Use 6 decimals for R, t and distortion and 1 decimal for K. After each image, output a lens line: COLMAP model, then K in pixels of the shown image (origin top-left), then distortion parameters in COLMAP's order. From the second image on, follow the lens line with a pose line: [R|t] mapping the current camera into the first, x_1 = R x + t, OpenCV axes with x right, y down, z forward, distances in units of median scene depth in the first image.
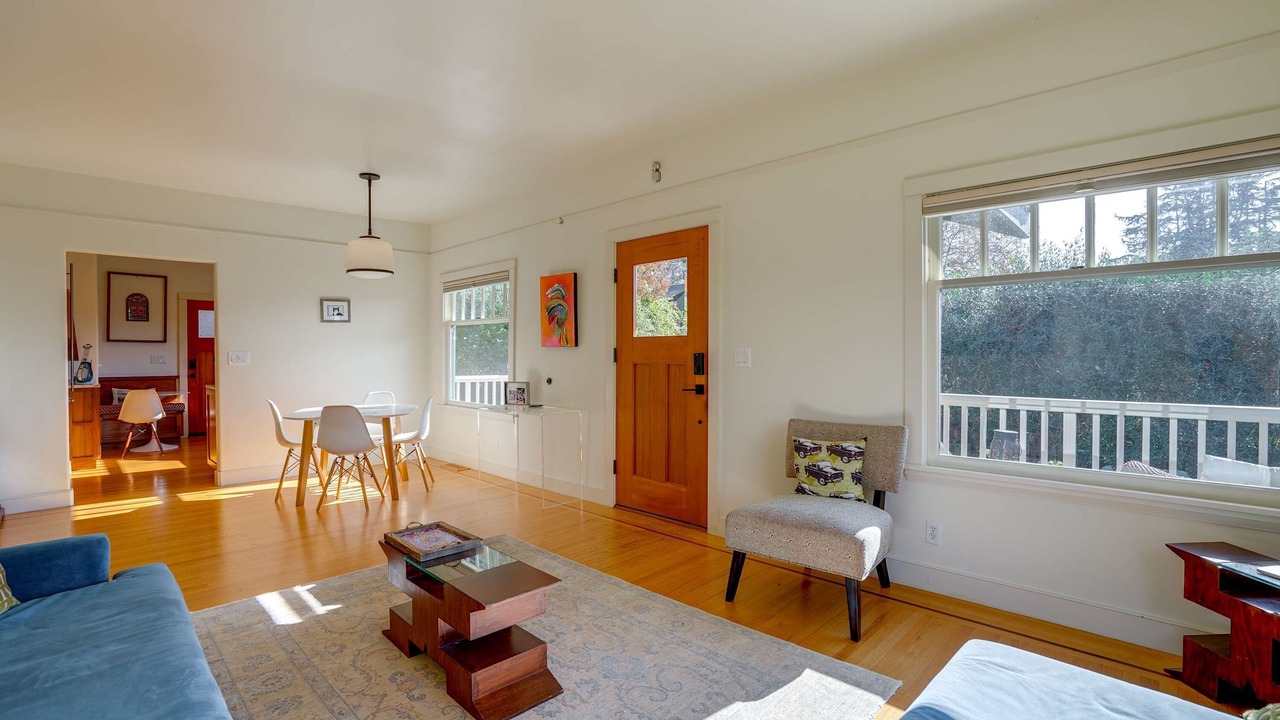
lens RADIAL K [[598.6, 0, 645.4], [0, 598.6, 361.2], [0, 0, 1]] dist [-0.021172, 0.002916]
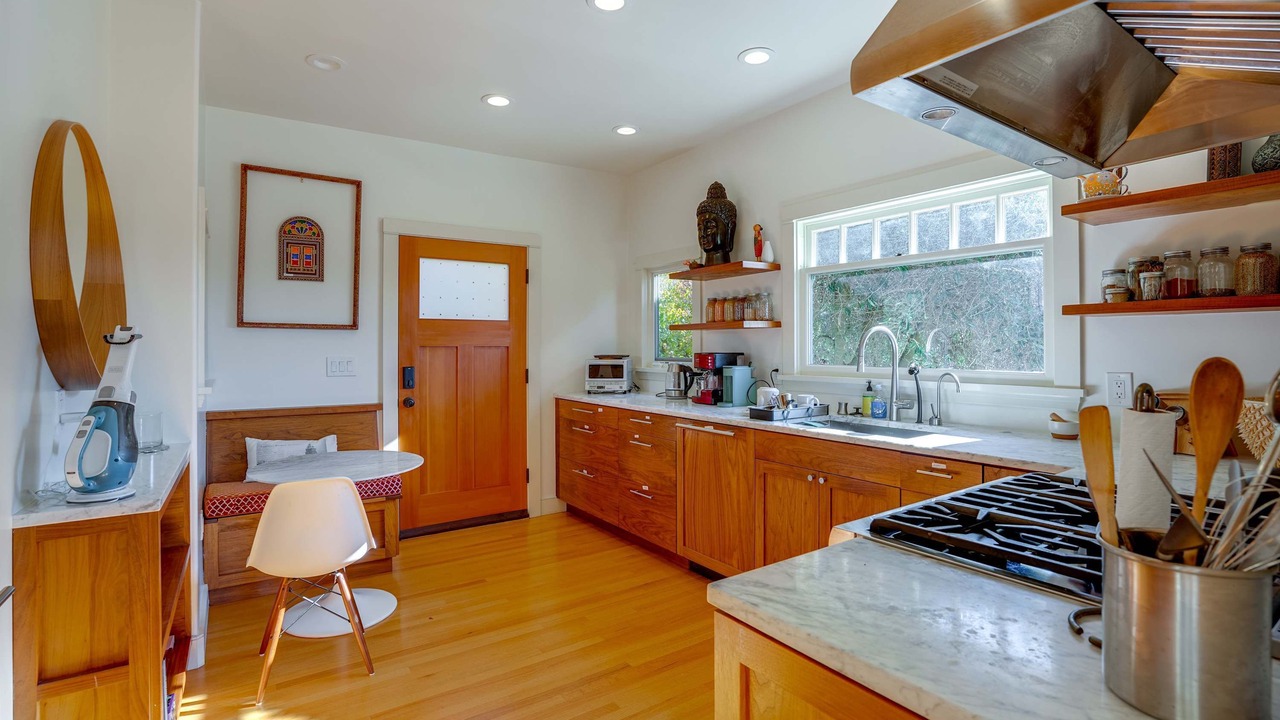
lens RADIAL K [[598.6, 0, 635.3], [0, 598.6, 346.5], [0, 0, 1]] dist [-0.021172, 0.002916]
pose [[0.980776, 0.002295, -0.195125, -0.531684], [-0.004687, 0.999919, -0.011799, -0.014665], [0.195082, 0.012486, 0.980707, 0.616498]]
